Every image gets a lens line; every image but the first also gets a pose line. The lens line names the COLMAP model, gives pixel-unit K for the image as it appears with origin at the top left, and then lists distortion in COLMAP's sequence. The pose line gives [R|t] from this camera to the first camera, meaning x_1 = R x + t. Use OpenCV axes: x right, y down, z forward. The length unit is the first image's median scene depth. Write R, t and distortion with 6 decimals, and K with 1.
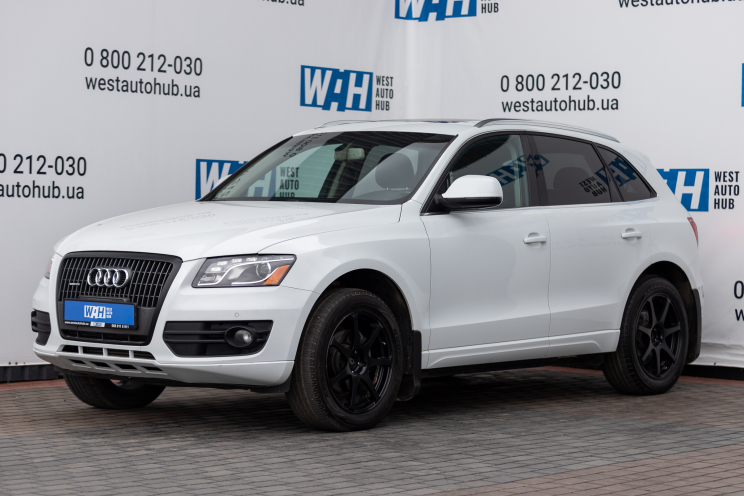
lens RADIAL K [[2180.5, 0, 371.7], [0, 2180.5, 247.2], [0, 0, 1]] dist [-0.129933, 0.000000]
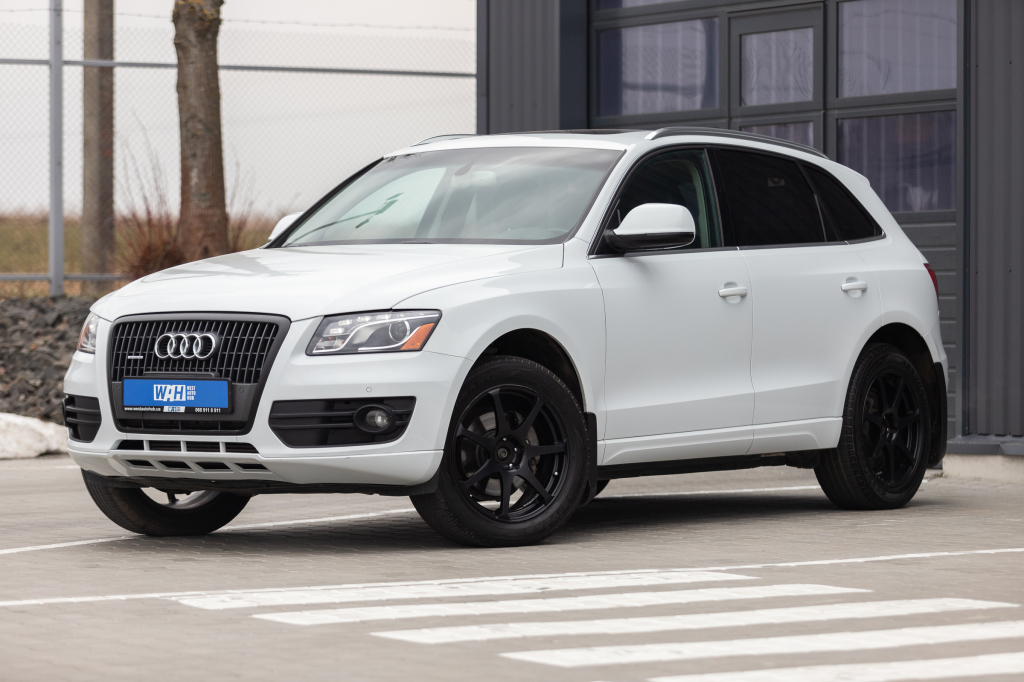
lens RADIAL K [[4154.0, 0, 512.8], [0, 4154.0, 342.5], [0, 0, 1]] dist [-0.610094, 0.000000]
pose [[0.996185, -0.019723, 0.085008, -0.129958], [0.020842, 0.999707, -0.012290, 0.032344], [-0.084741, 0.014015, 0.996304, -0.419663]]
